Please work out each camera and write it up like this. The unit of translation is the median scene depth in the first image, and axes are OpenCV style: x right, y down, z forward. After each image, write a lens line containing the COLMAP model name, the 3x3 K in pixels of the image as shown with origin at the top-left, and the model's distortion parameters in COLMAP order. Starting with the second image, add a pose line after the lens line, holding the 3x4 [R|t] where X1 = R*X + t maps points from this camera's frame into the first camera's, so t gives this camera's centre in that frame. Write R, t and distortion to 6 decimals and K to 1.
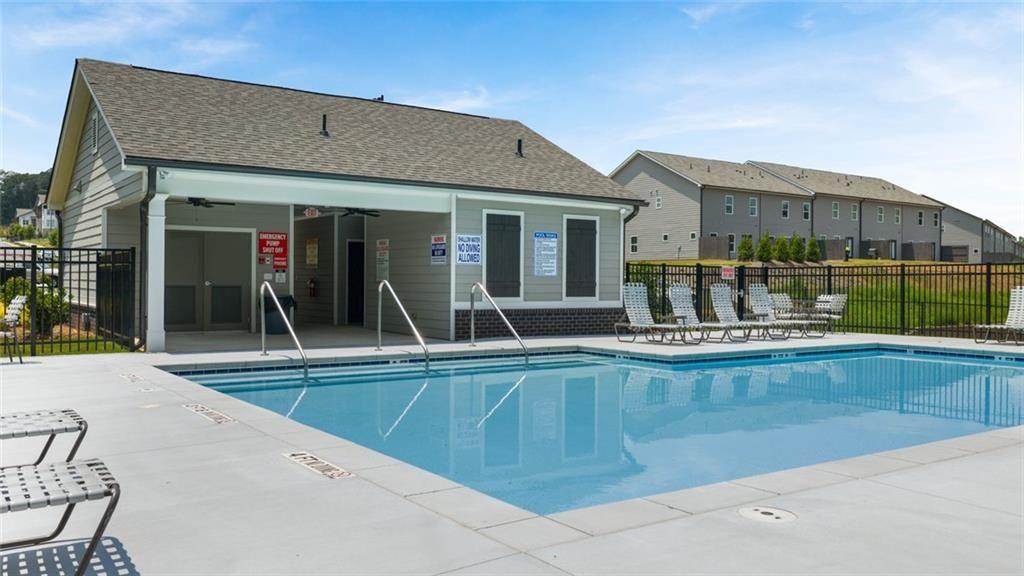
lens RADIAL K [[848.4, 0, 512.0], [0, 848.4, 288.0], [0, 0, 1]] dist [0.001318, -0.014110]
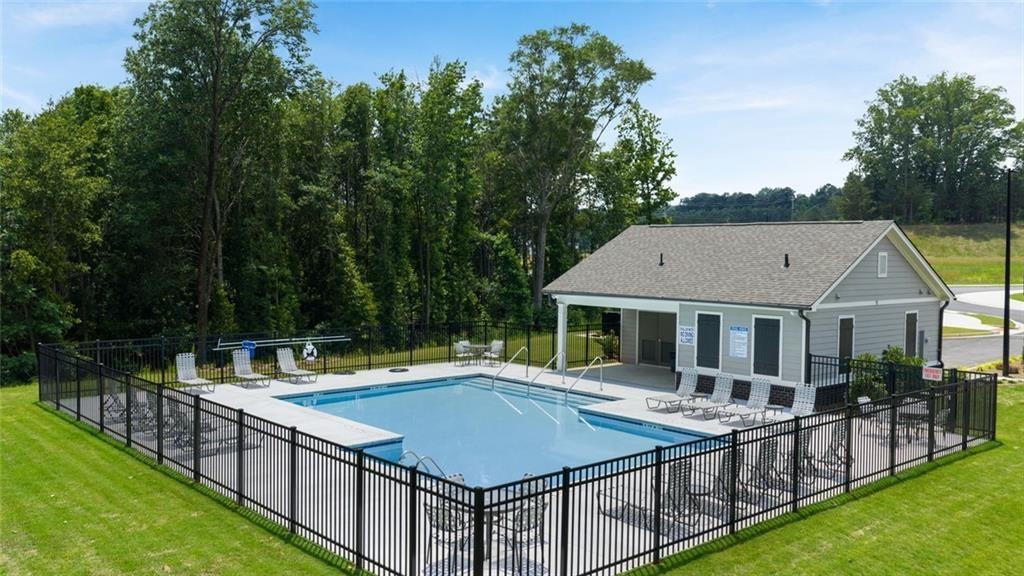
lens RADIAL K [[848.4, 0, 512.0], [0, 848.4, 288.0], [0, 0, 1]] dist [0.001318, -0.014110]
pose [[0.122430, 0.035493, -0.991842, 0.356792], [-0.021294, 0.999224, 0.033129, -0.043018], [0.992249, 0.017064, 0.123091, 0.110860]]
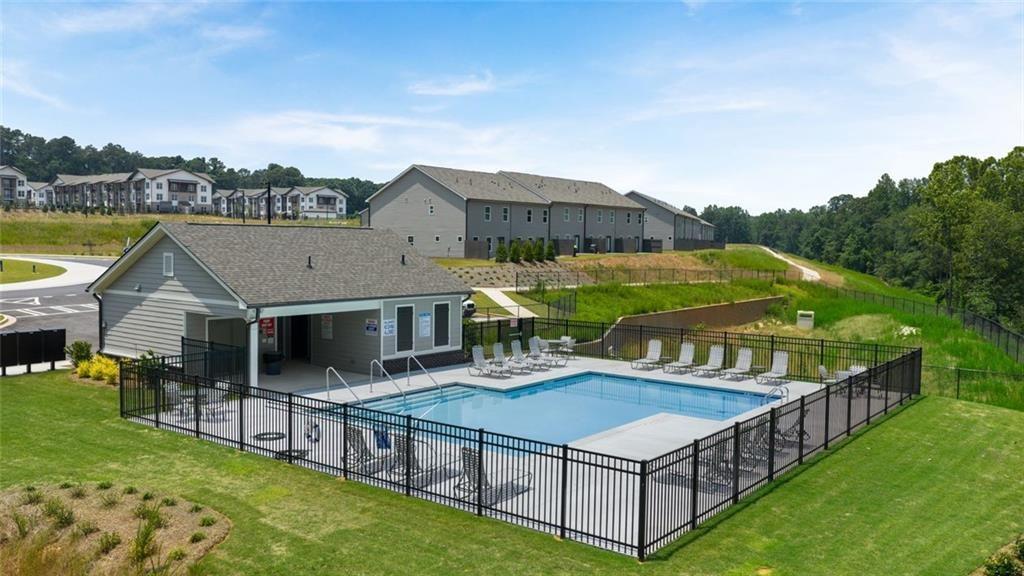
lens RADIAL K [[840.8, 0, 512.0], [0, 840.8, 288.0], [0, 0, 1]] dist [0.019768, -0.010163]
pose [[0.954383, -0.012190, 0.298335, -0.081472], [-0.004017, 0.998552, 0.053651, -0.055132], [-0.298557, -0.052402, 0.952952, -0.200133]]
